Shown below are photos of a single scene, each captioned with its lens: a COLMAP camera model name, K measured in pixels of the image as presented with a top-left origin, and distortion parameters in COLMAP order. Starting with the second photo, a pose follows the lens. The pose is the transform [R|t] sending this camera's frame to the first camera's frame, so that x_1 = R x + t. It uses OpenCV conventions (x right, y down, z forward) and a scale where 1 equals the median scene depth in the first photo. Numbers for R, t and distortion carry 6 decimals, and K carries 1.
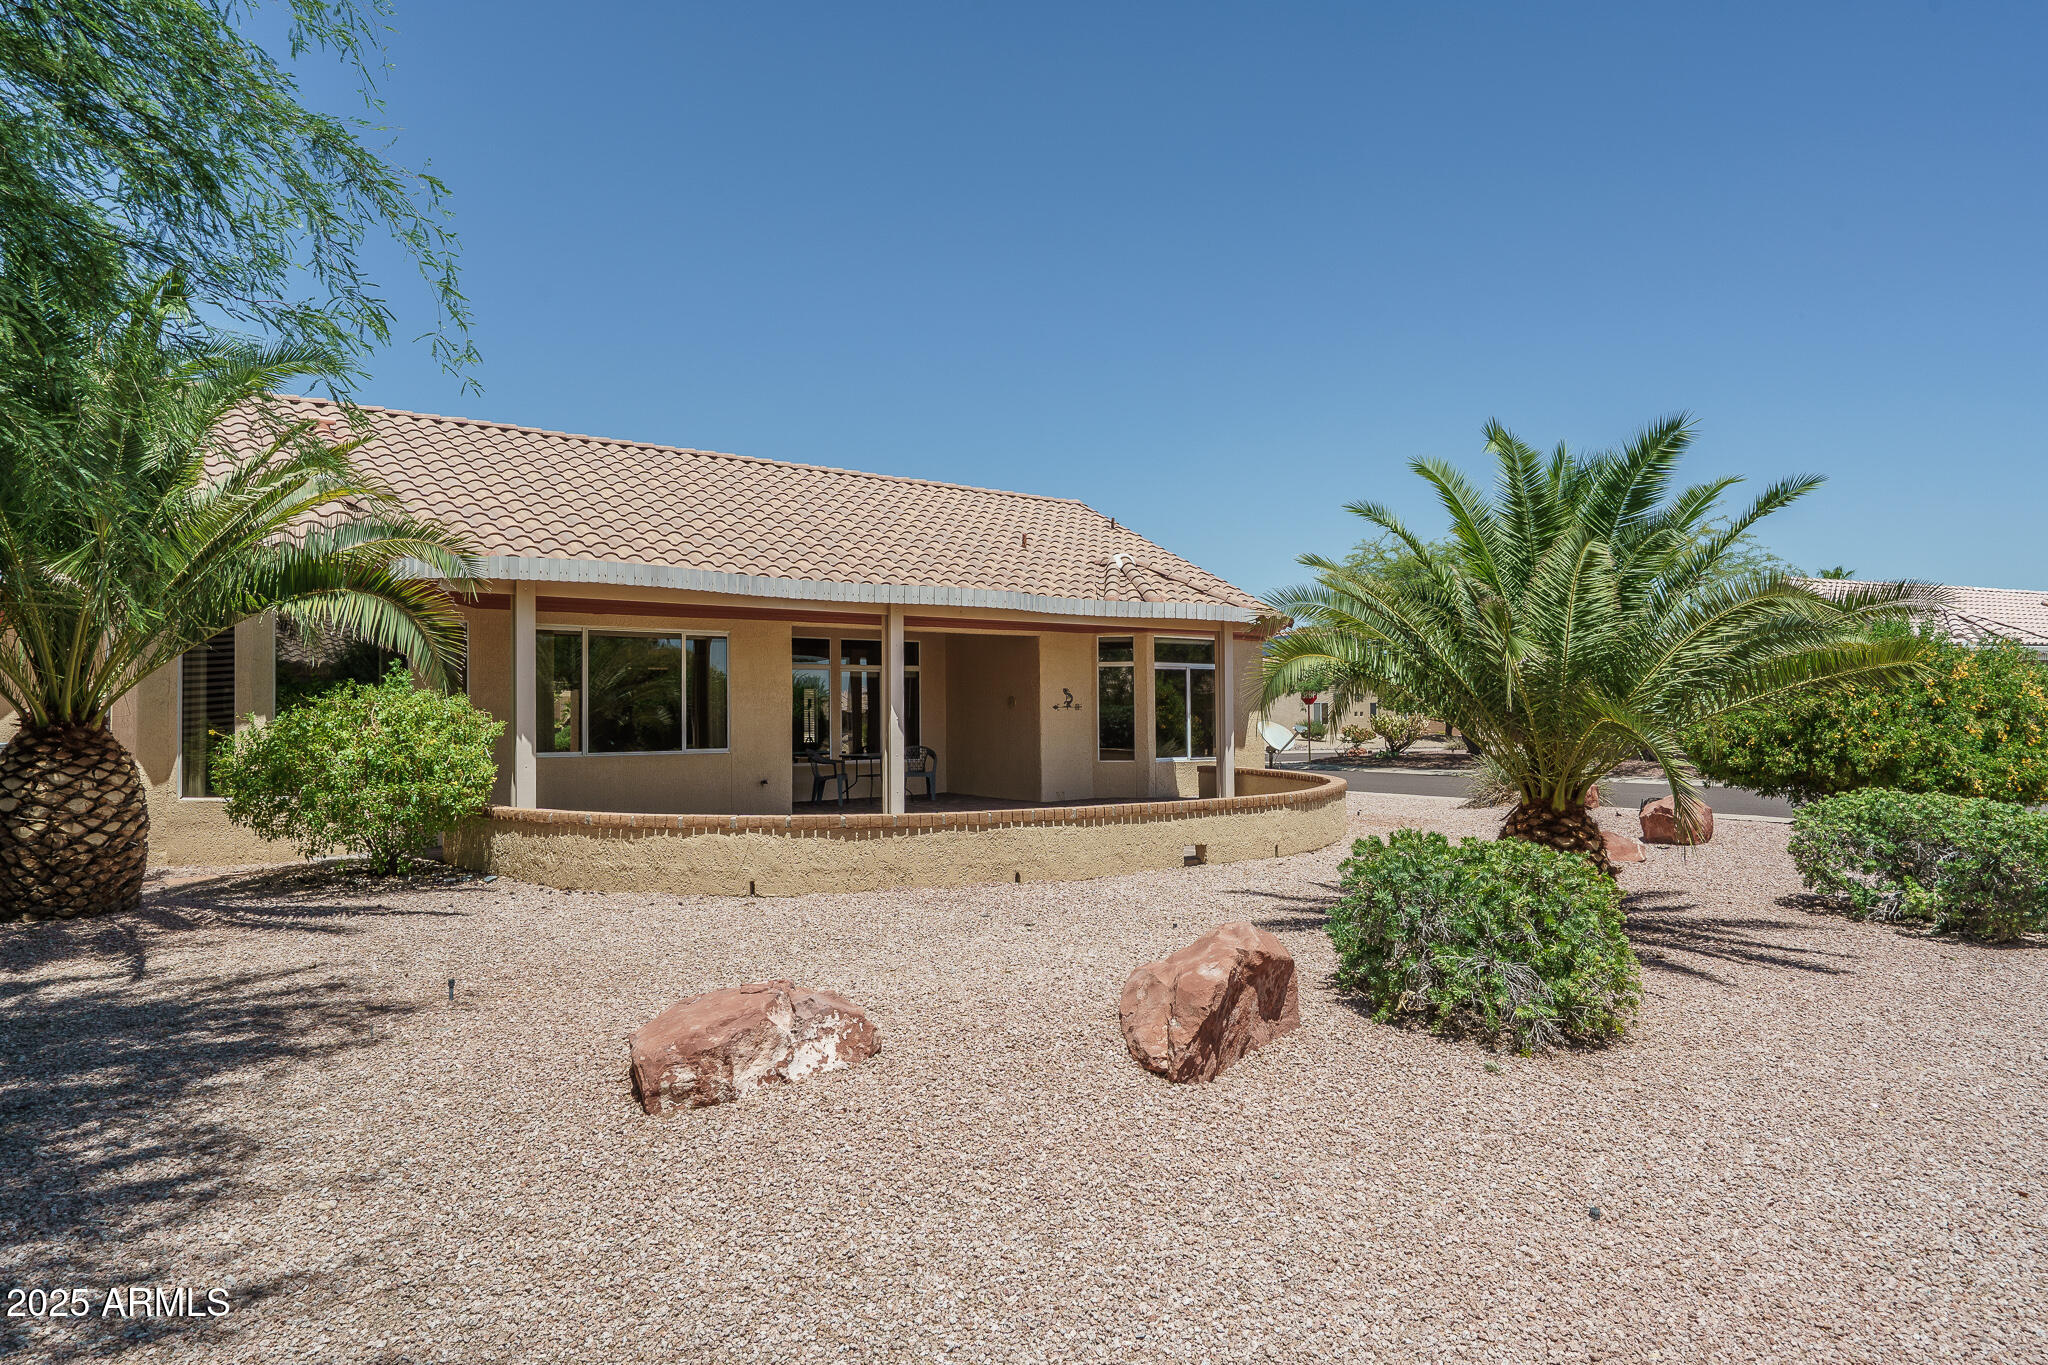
lens RADIAL K [[1179.8, 0, 1024.0], [0, 1179.8, 682.5], [0, 0, 1]] dist [0.000683, 0.000195]
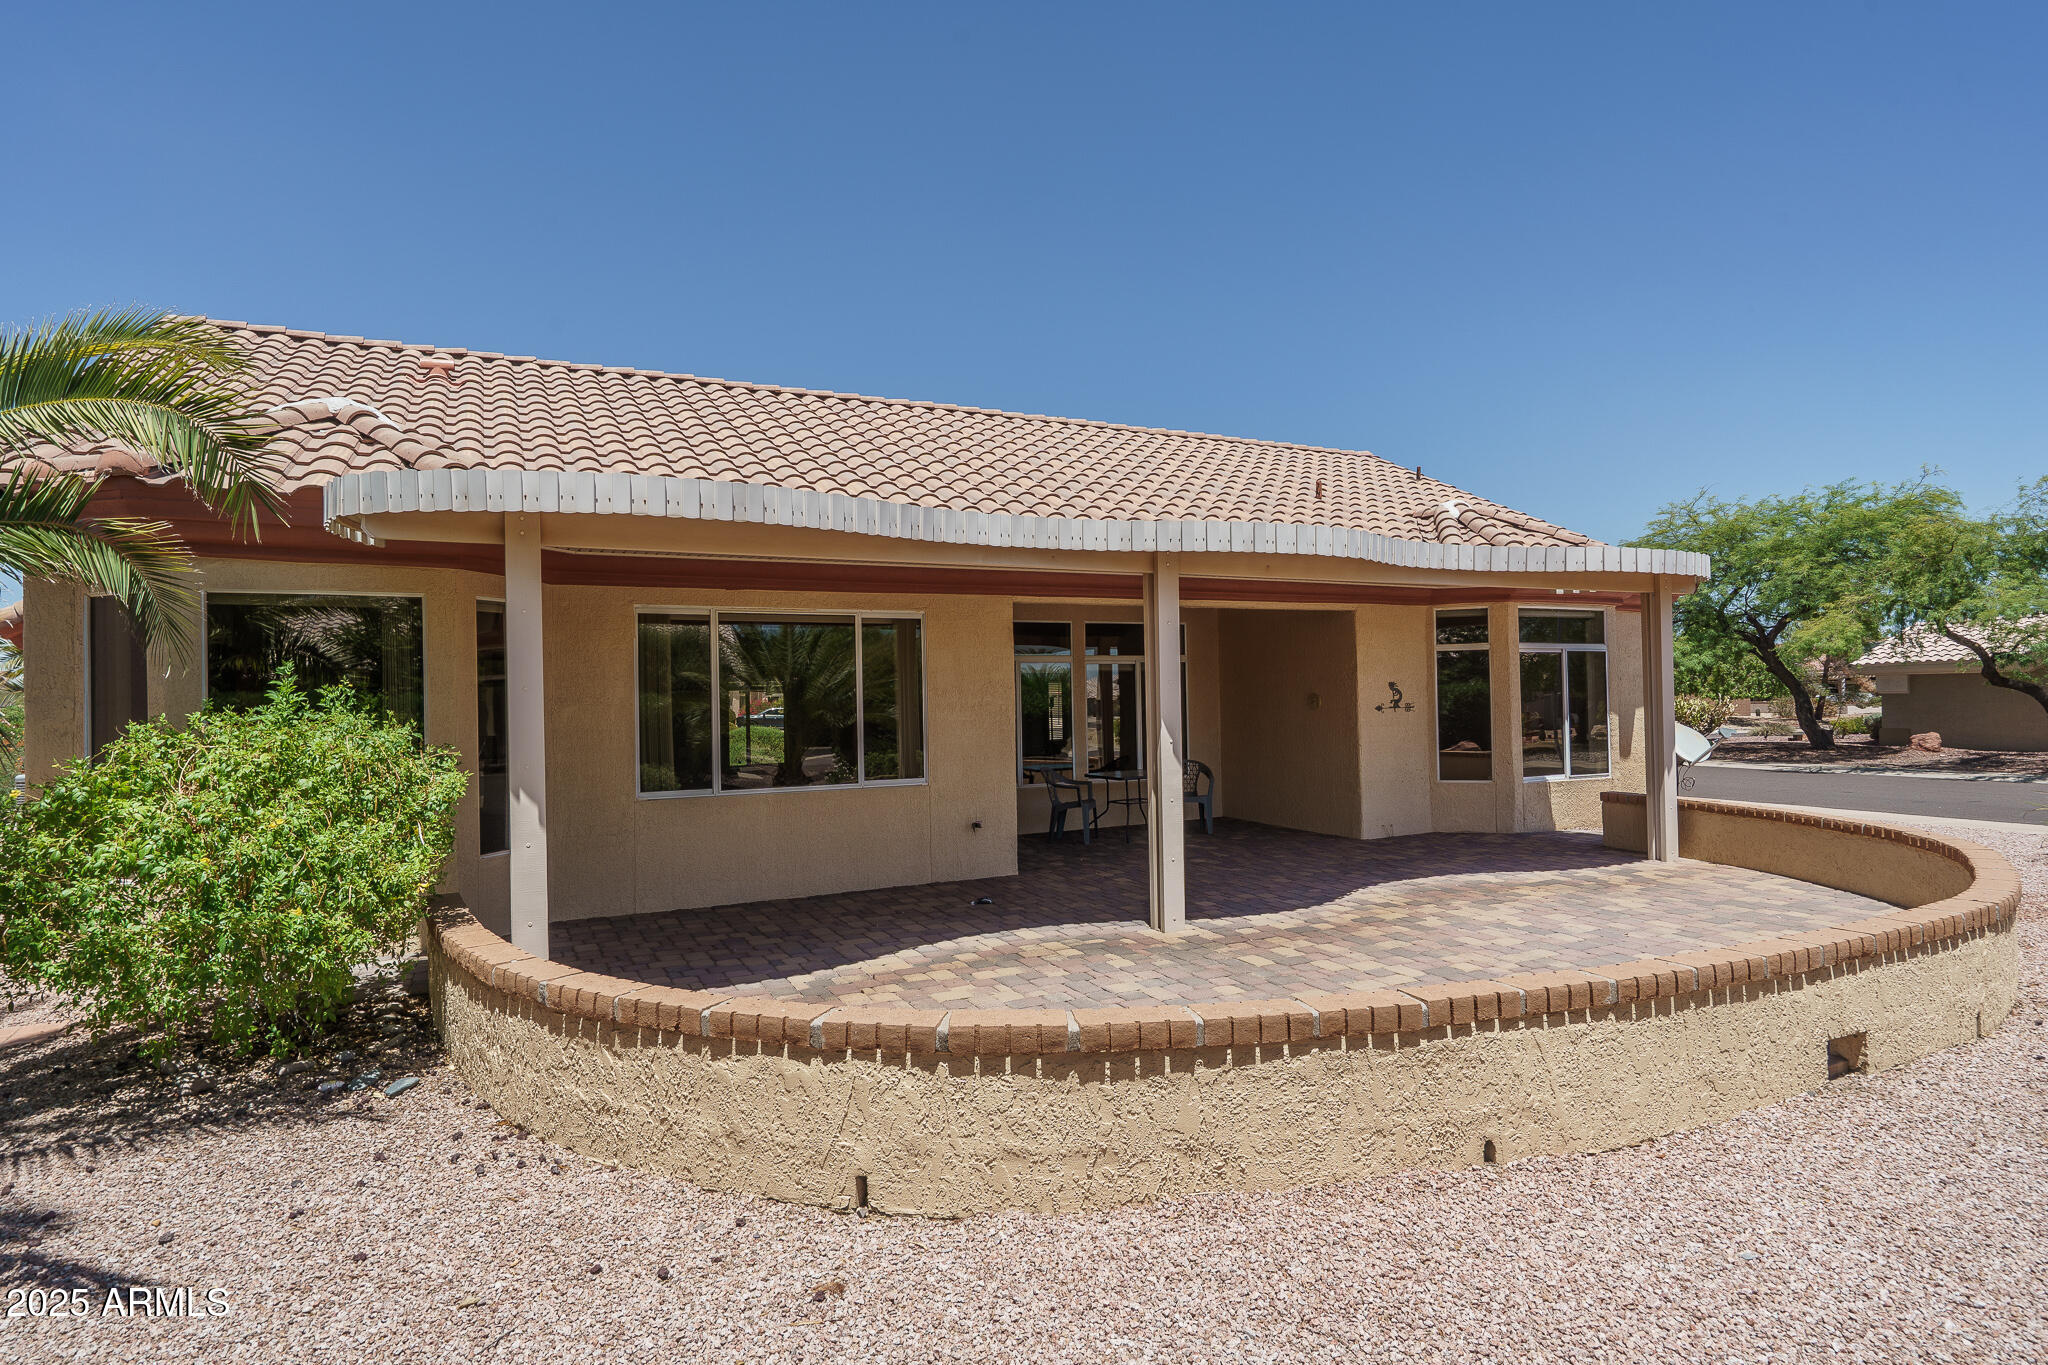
lens RADIAL K [[1061.5, 0, 1024.0], [0, 1061.5, 682.5], [0, 0, 1]] dist [0.000422, 0.000077]
pose [[0.975748, -0.015449, -0.218353, -0.045066], [0.017764, 0.999805, 0.008645, -0.004603], [0.218177, -0.012314, 0.975832, 0.327559]]
